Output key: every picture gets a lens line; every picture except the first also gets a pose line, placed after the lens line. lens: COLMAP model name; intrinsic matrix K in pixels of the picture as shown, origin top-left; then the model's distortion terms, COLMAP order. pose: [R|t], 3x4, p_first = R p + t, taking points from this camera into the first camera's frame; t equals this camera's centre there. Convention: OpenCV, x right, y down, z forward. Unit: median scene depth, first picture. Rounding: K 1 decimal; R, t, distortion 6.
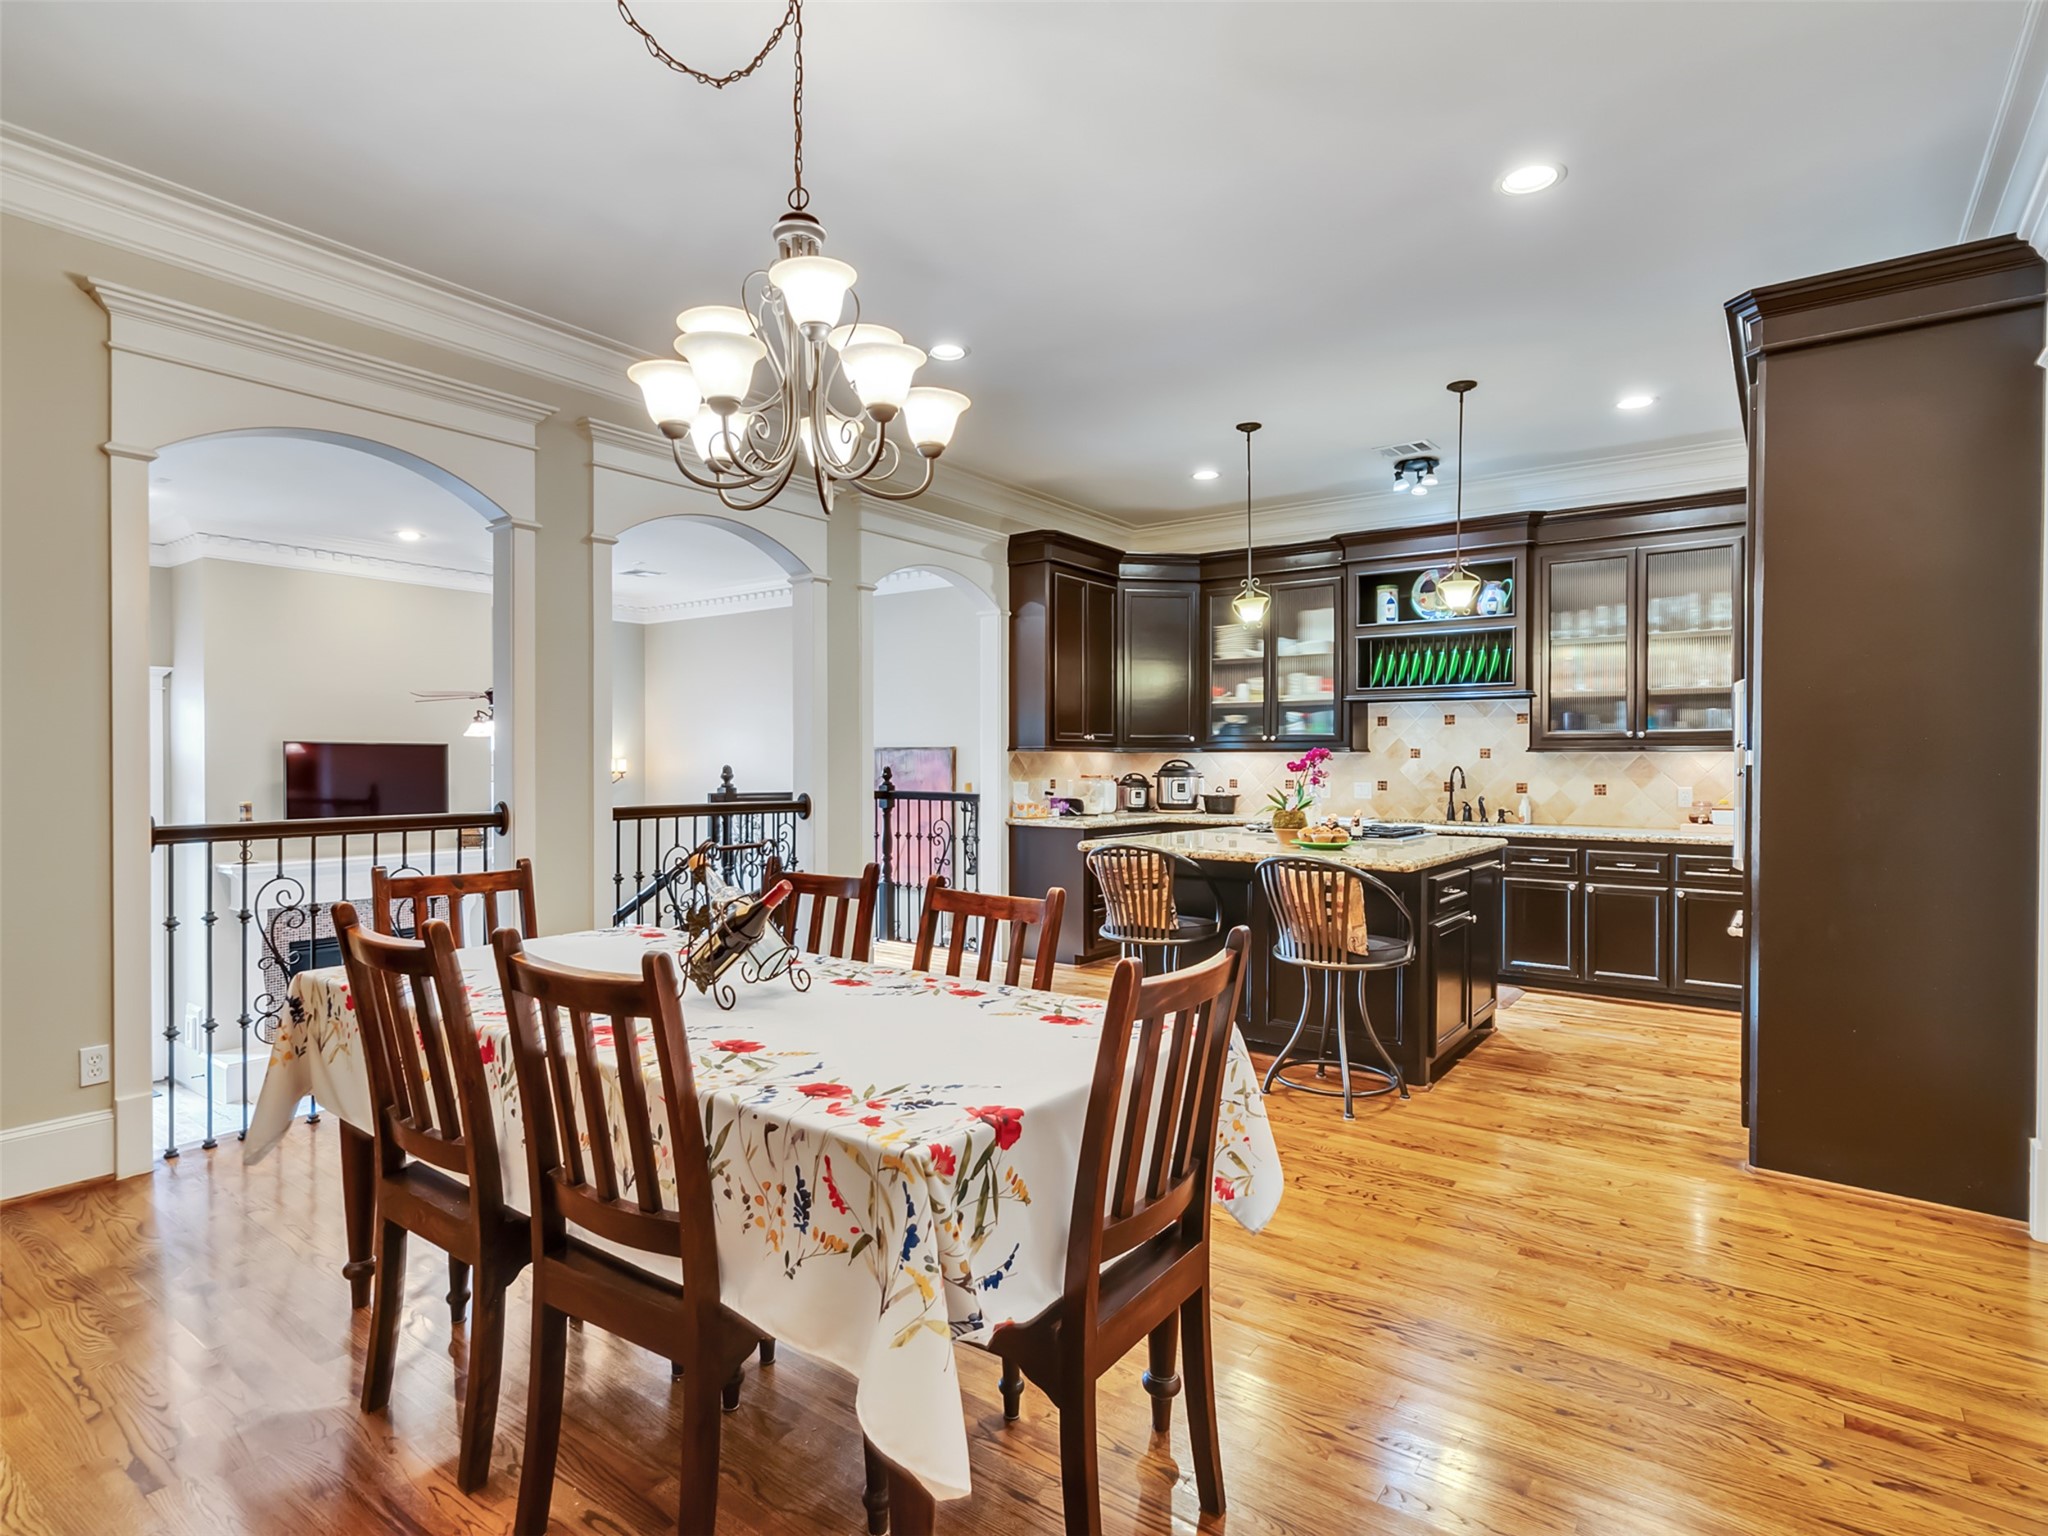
lens RADIAL K [[1066.4, 0, 1014.6], [0, 1066.4, 760.7], [0, 0, 1]] dist [-0.004122, 0.002314]
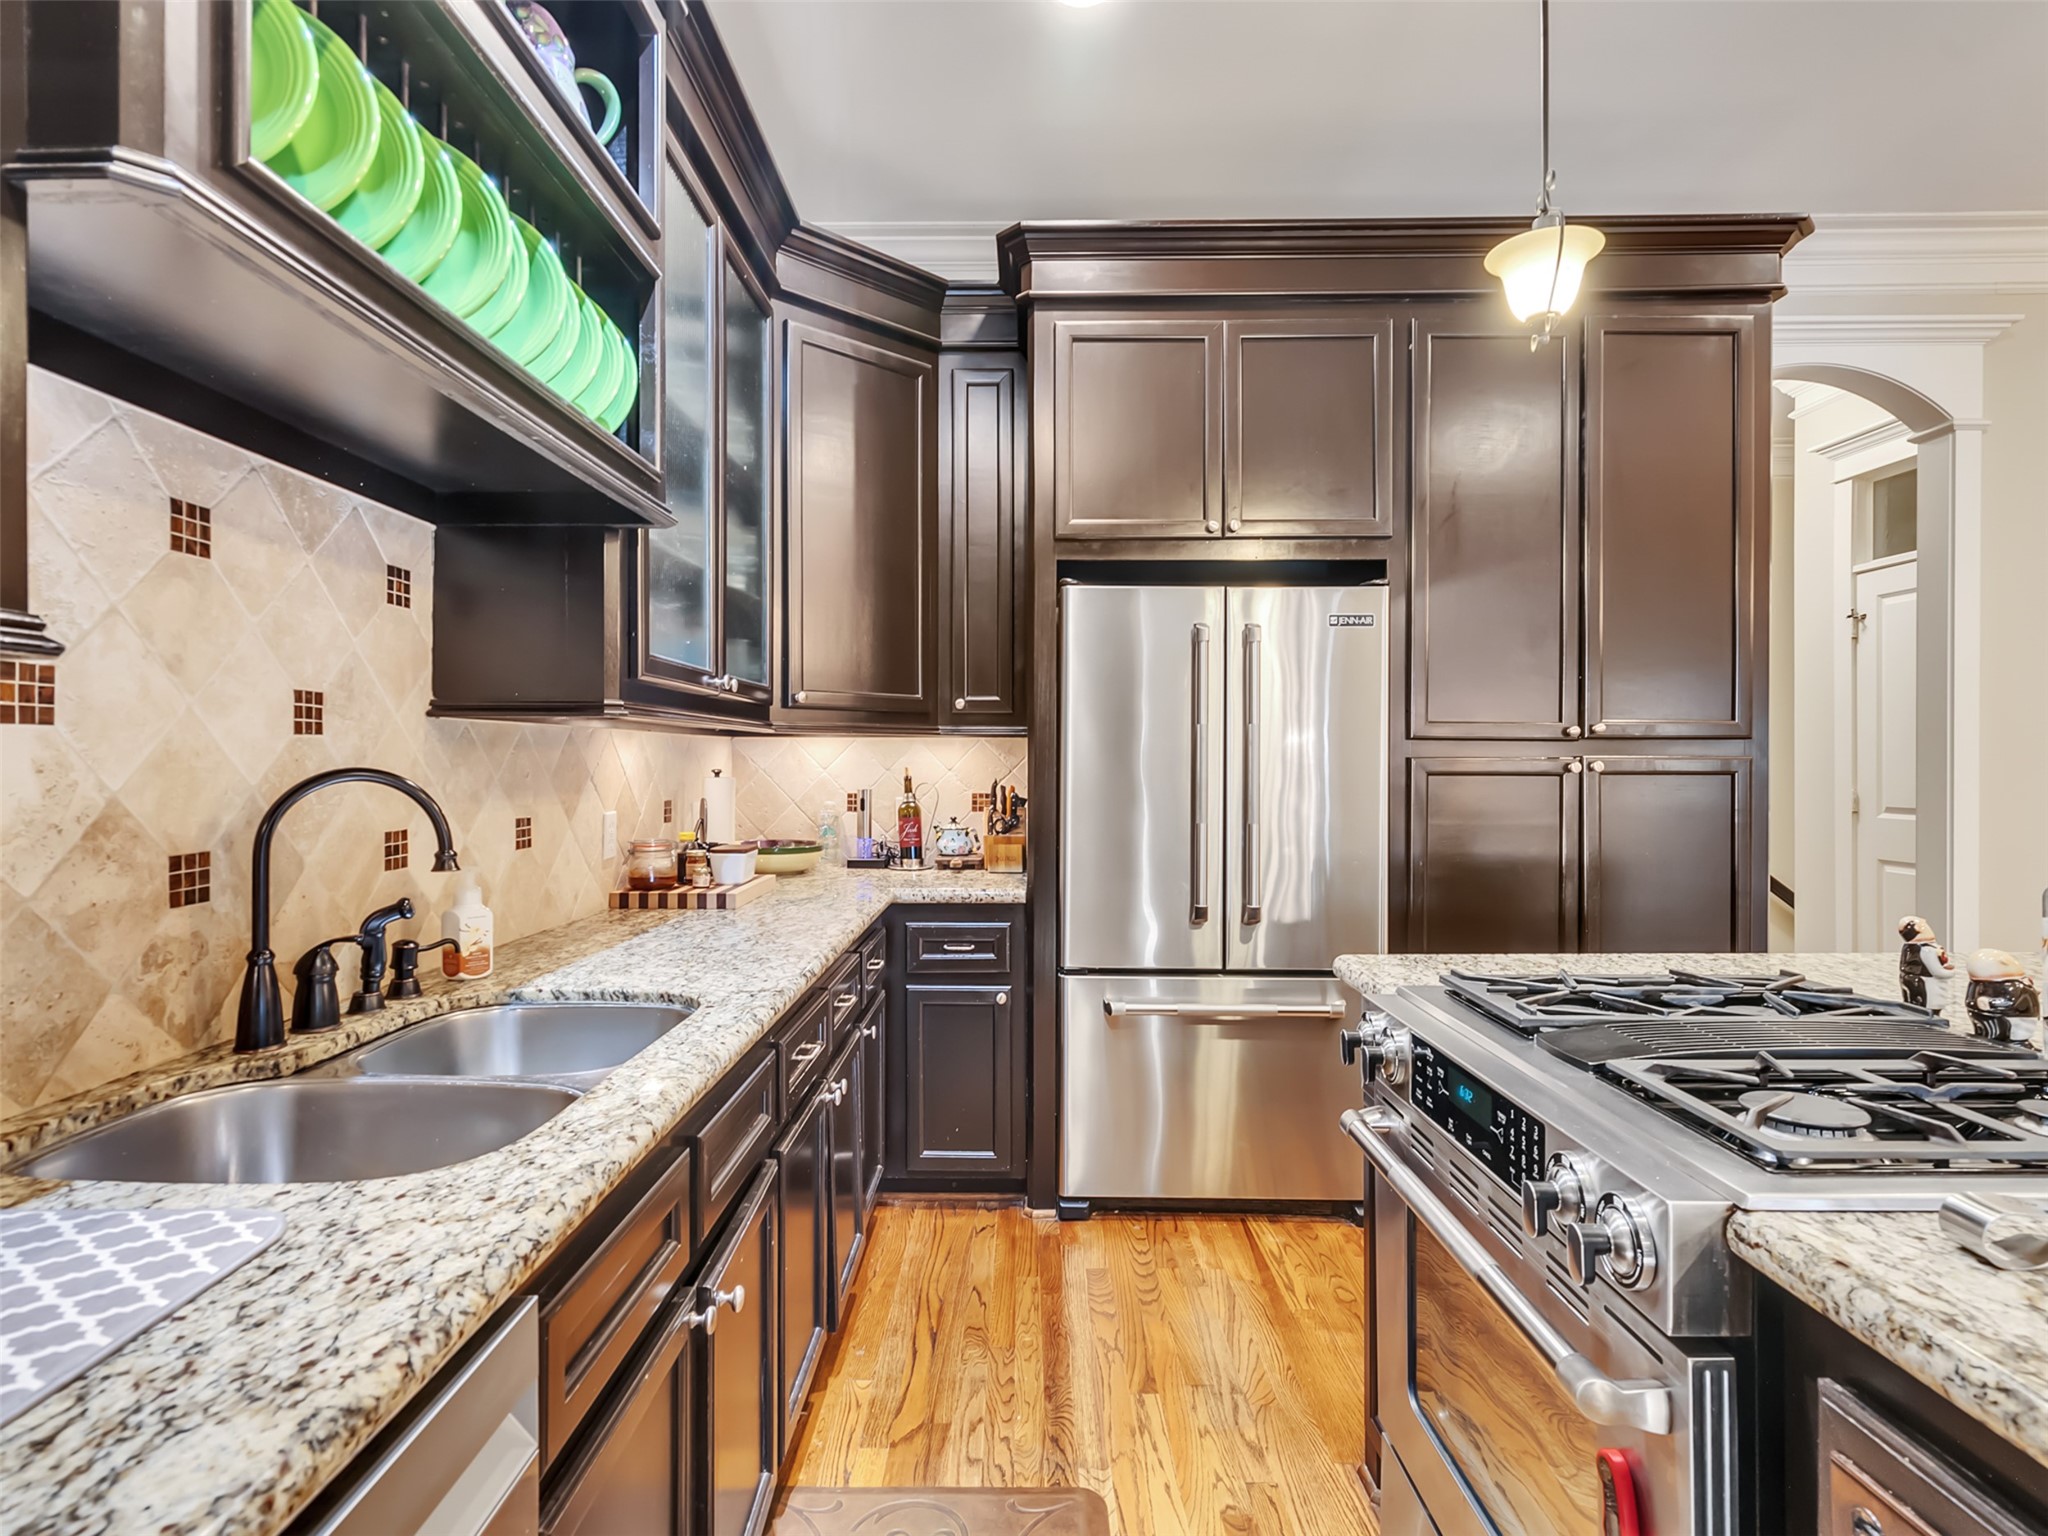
lens RADIAL K [[1066.4, 0, 1022.2], [0, 1066.4, 762.9], [0, 0, 1]] dist [-0.004122, 0.002314]
pose [[-0.580169, -0.005275, 0.814479, 0.169124], [0.000793, 0.999975, 0.007041, 0.002398], [-0.814496, 0.004731, -0.580150, 1.008624]]
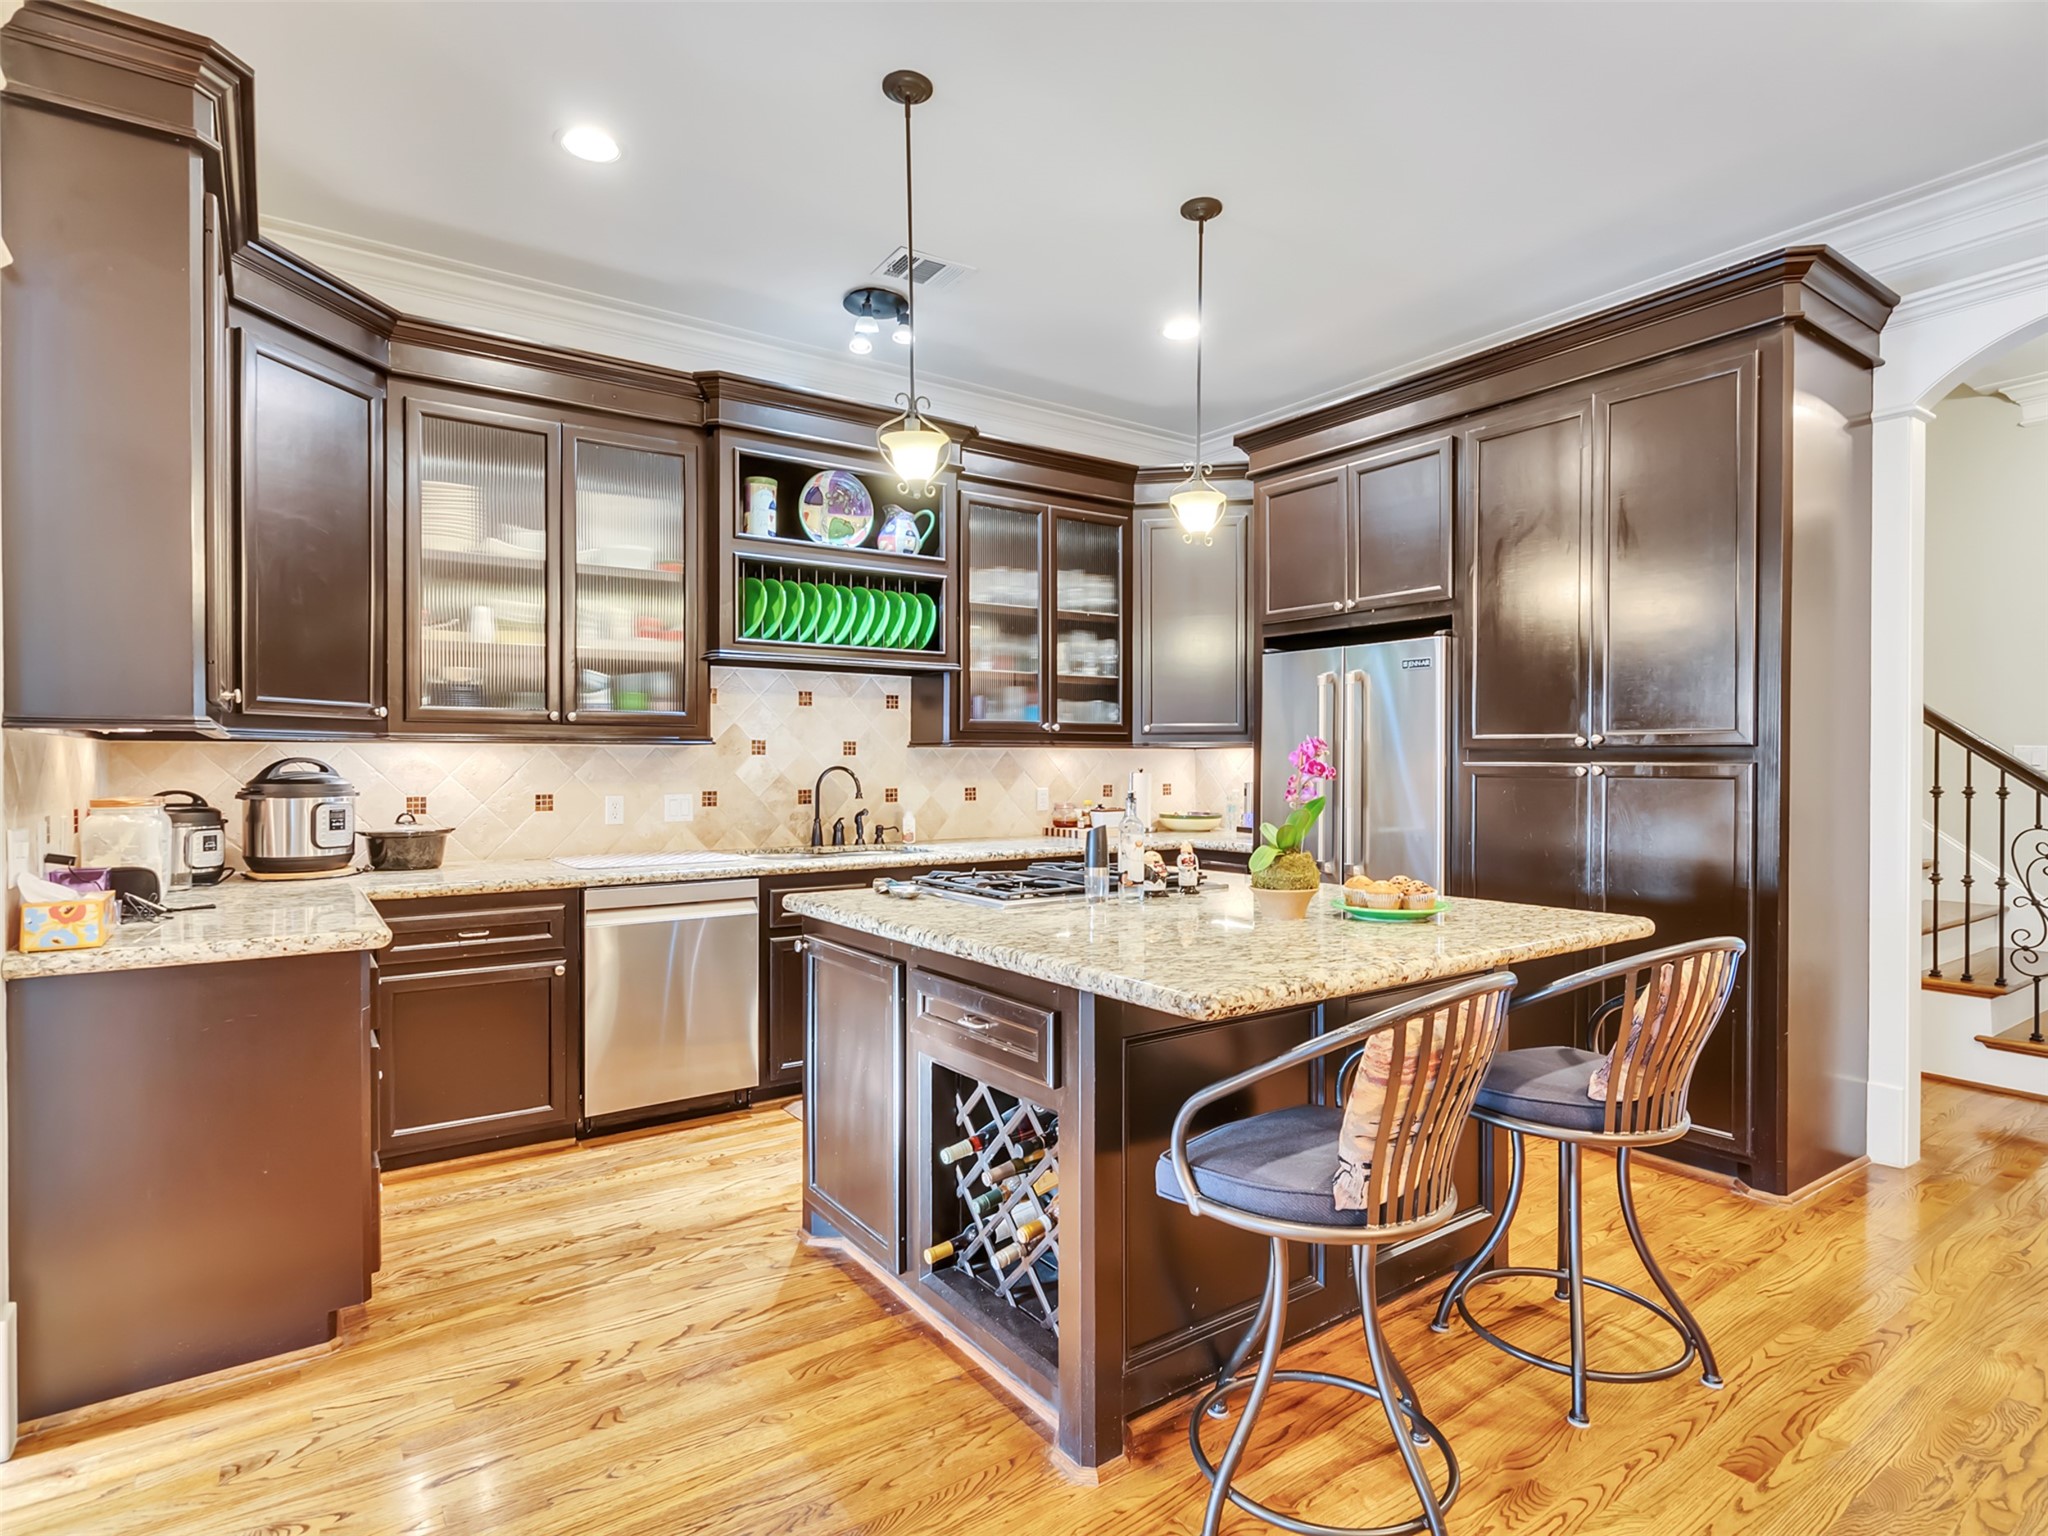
lens RADIAL K [[1066.4, 0, 1017.7], [0, 1066.4, 771.7], [0, 0, 1]] dist [-0.004122, 0.002314]
pose [[0.324756, -0.013949, 0.945695, -0.195937], [0.002630, 0.999901, 0.013846, -0.000764], [-0.945794, -0.002010, 0.324761, 0.663069]]
